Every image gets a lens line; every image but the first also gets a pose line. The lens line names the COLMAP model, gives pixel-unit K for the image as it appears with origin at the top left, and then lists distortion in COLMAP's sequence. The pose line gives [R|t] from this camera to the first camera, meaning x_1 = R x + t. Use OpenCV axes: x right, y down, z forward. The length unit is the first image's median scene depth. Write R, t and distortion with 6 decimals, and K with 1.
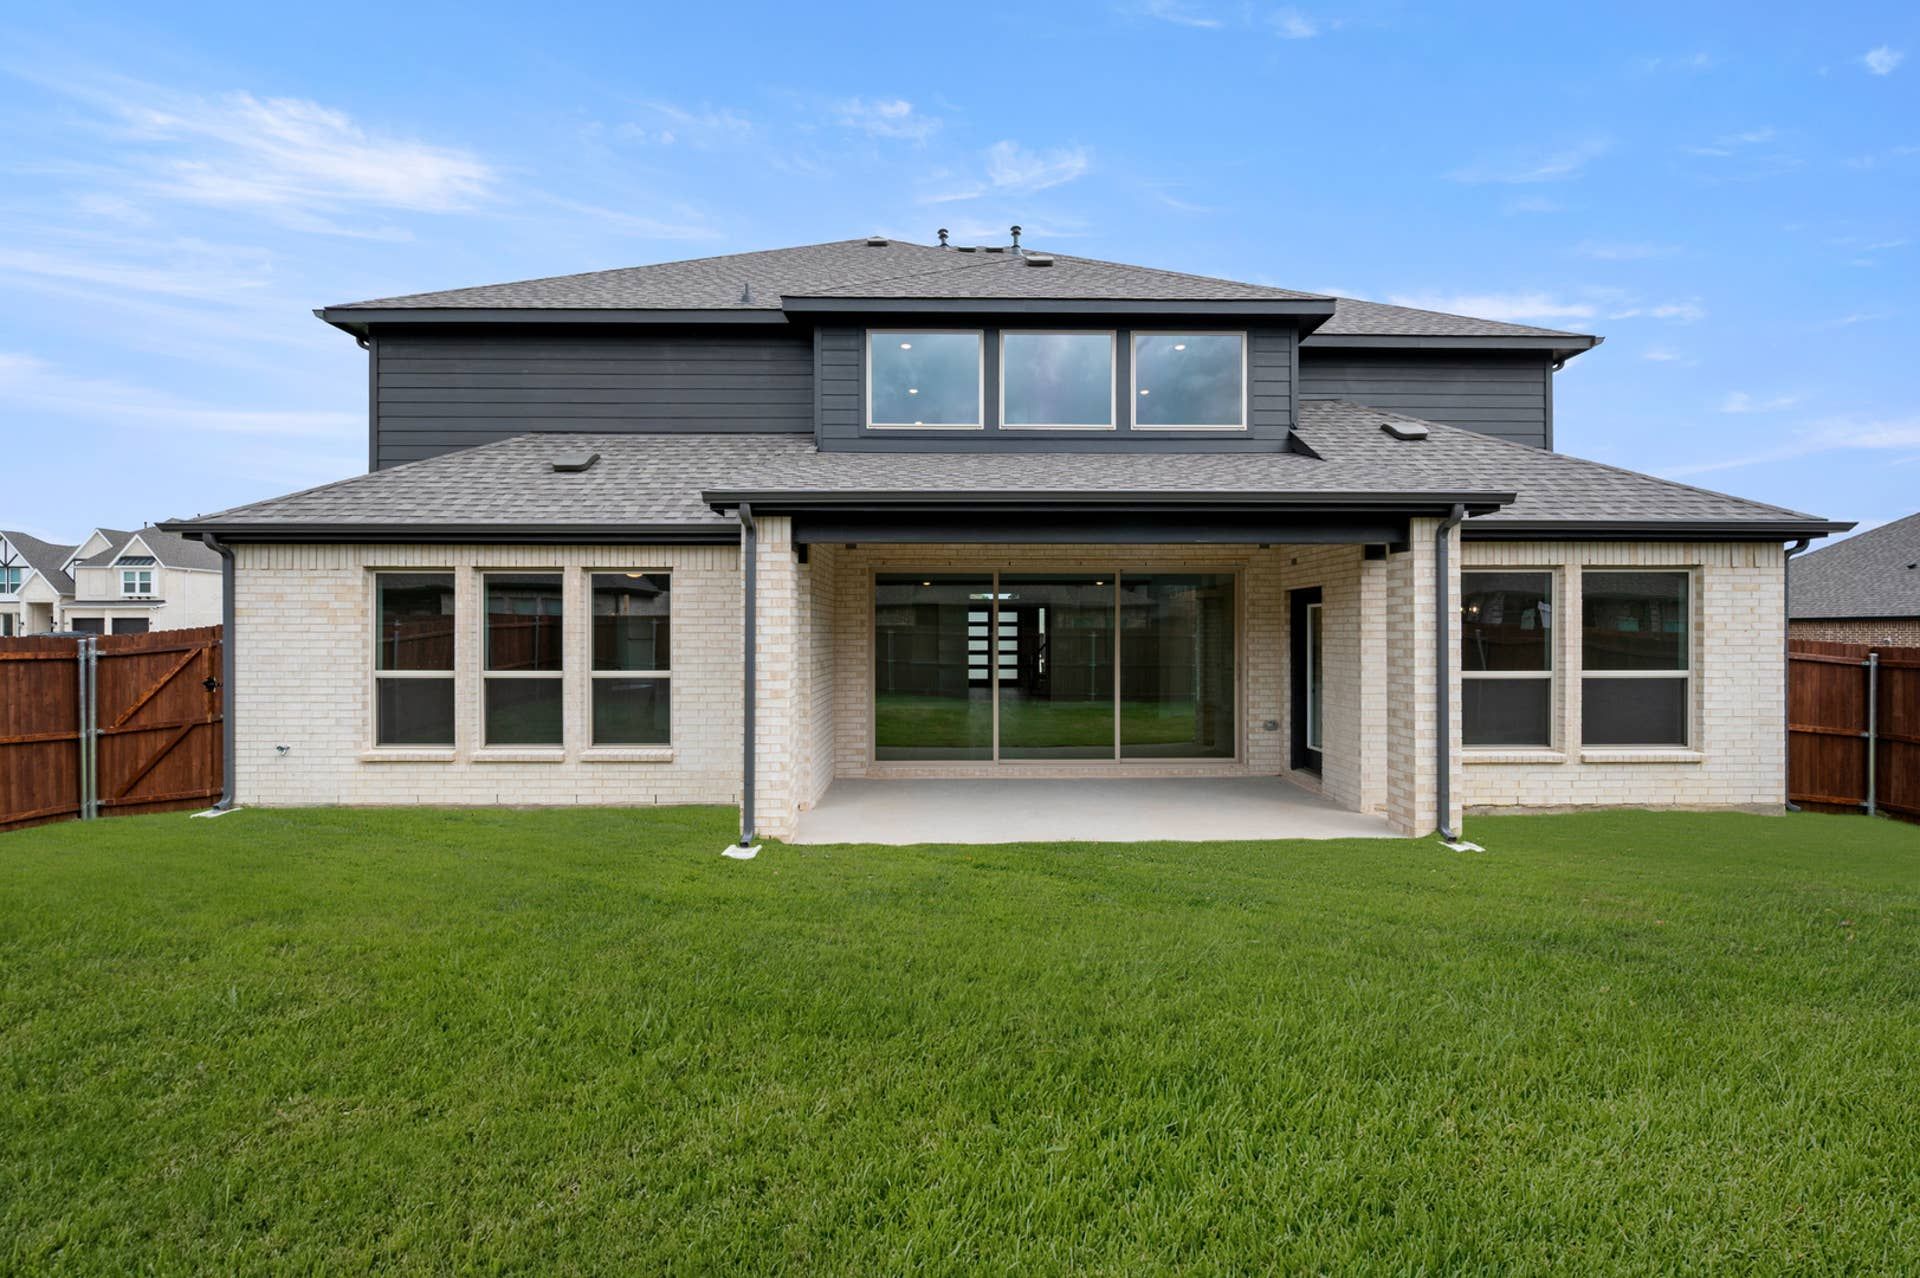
lens RADIAL K [[786.4, 0, 965.3], [0, 786.4, 634.5], [0, 0, 1]] dist [0.000292, -0.000152]
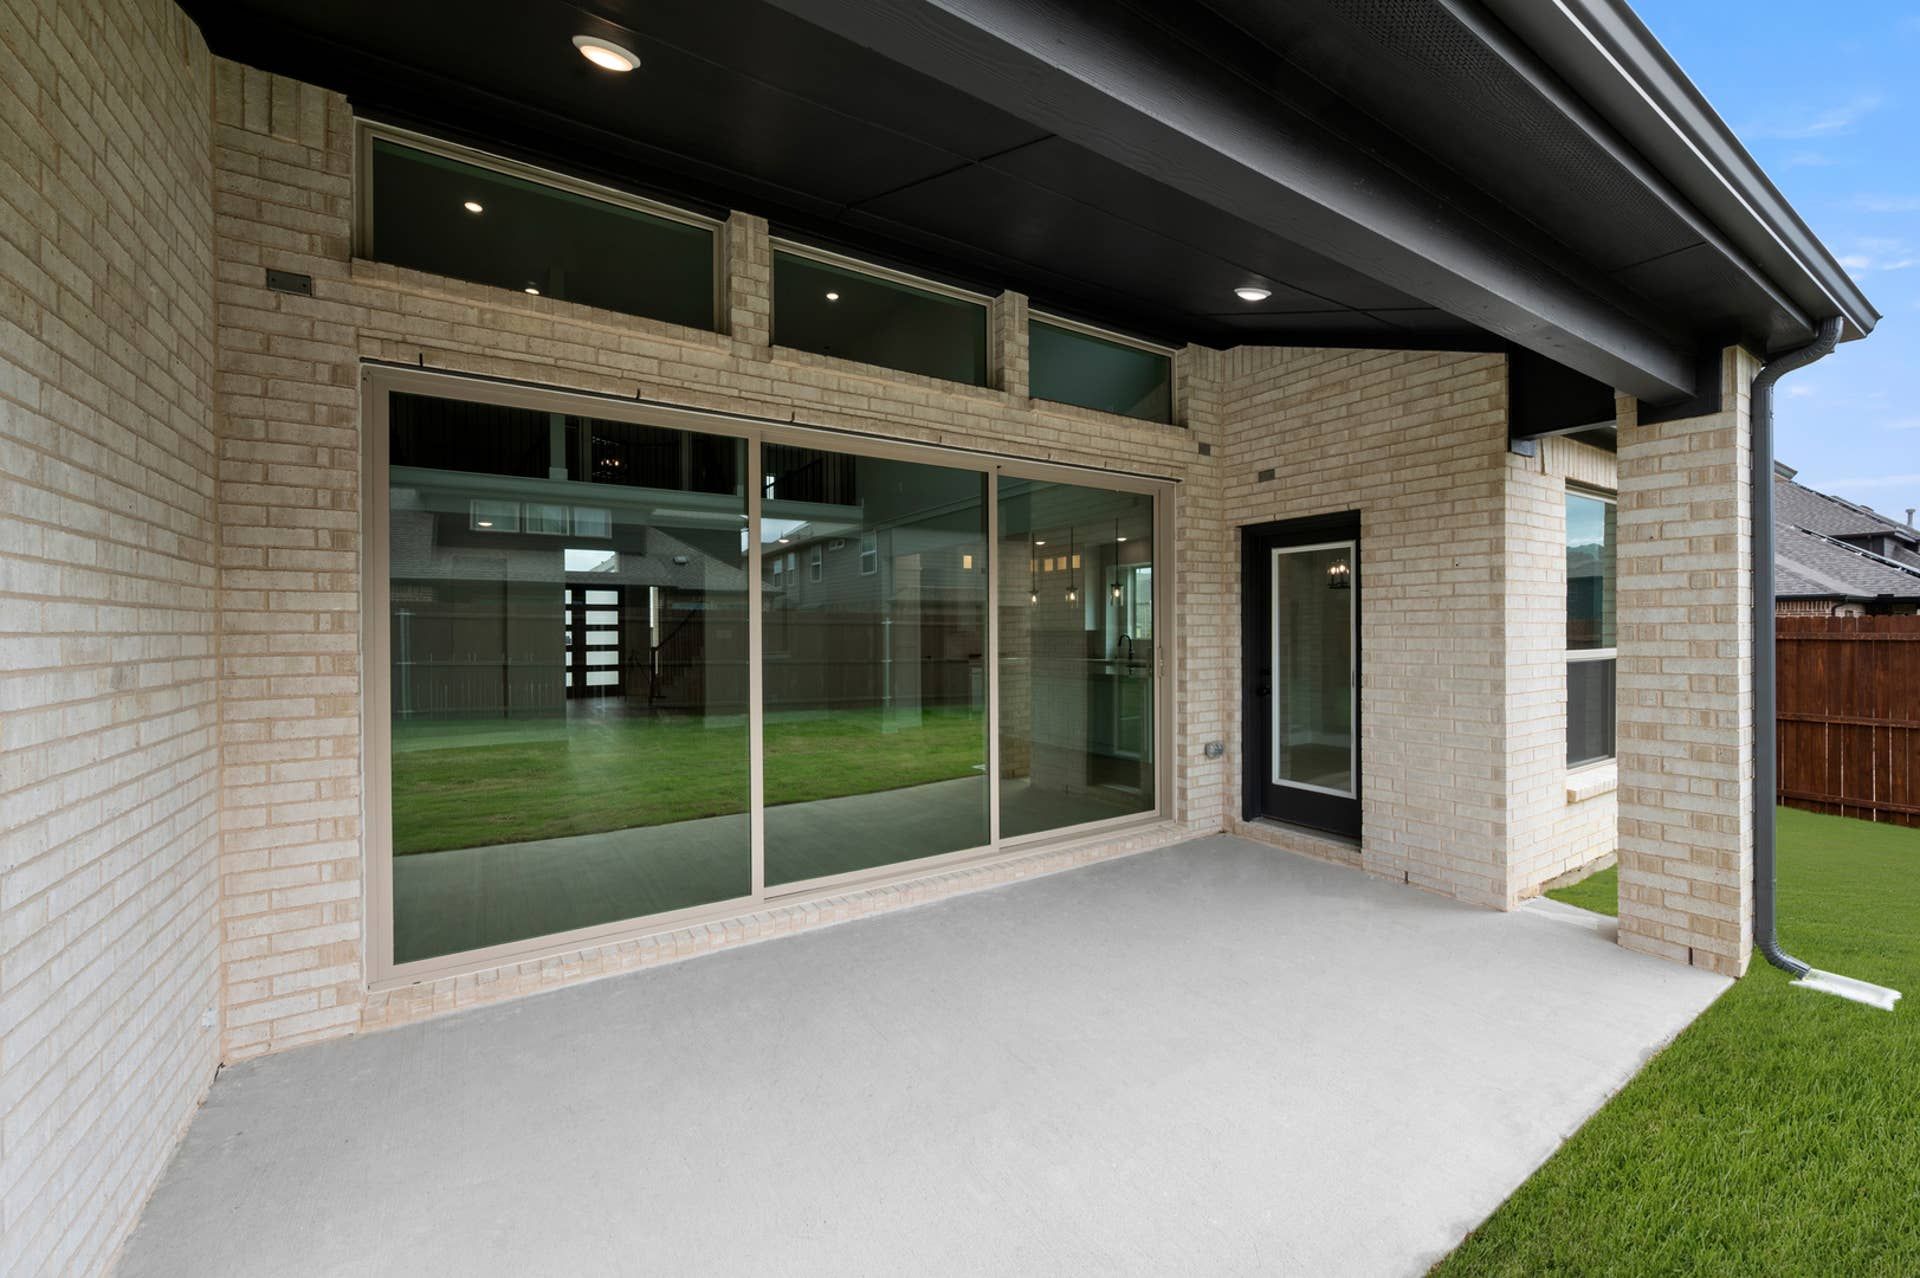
lens RADIAL K [[753.5, 0, 960.3], [0, 753.5, 633.2], [0, 0, 1]] dist [-0.001174, -0.000304]
pose [[0.849529, -0.006811, 0.527498, -0.079458], [0.005858, 0.999977, 0.003477, 0.023096], [-0.527510, 0.000137, 0.849549, 0.616909]]
